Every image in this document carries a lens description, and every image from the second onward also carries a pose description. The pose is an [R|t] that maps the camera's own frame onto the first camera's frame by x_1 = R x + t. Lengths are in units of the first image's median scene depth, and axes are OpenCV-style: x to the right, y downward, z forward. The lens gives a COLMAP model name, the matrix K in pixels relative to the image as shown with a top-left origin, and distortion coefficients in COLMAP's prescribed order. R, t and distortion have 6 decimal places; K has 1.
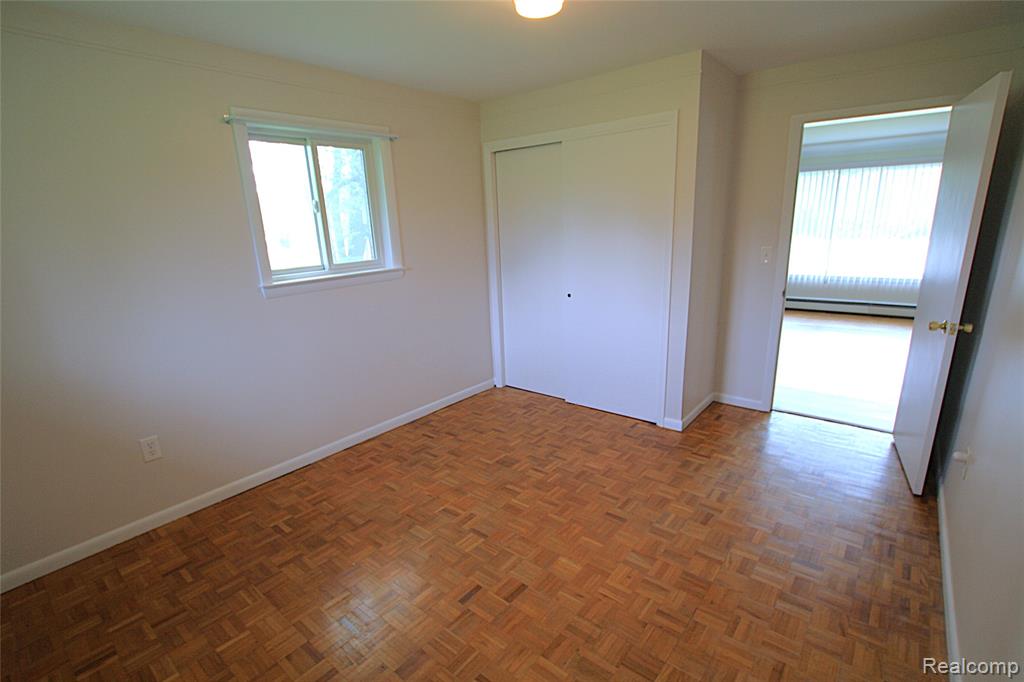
lens RADIAL K [[479.6, 0, 519.7], [0, 479.6, 360.6], [0, 0, 1]] dist [-0.026823, 0.001134]
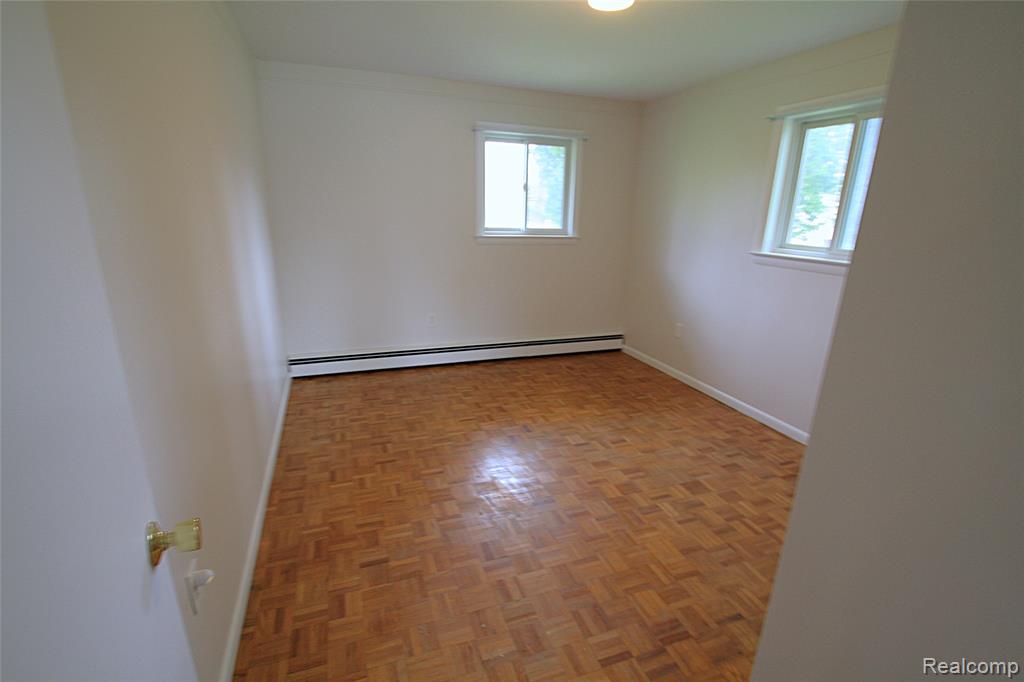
lens RADIAL K [[479.6, 0, 519.7], [0, 479.6, 360.6], [0, 0, 1]] dist [-0.026823, 0.001134]
pose [[-0.512366, 0.280476, -0.811673, 0.844541], [-0.249951, 0.855535, 0.453413, -0.321285], [0.821587, 0.435192, -0.368242, 1.063405]]
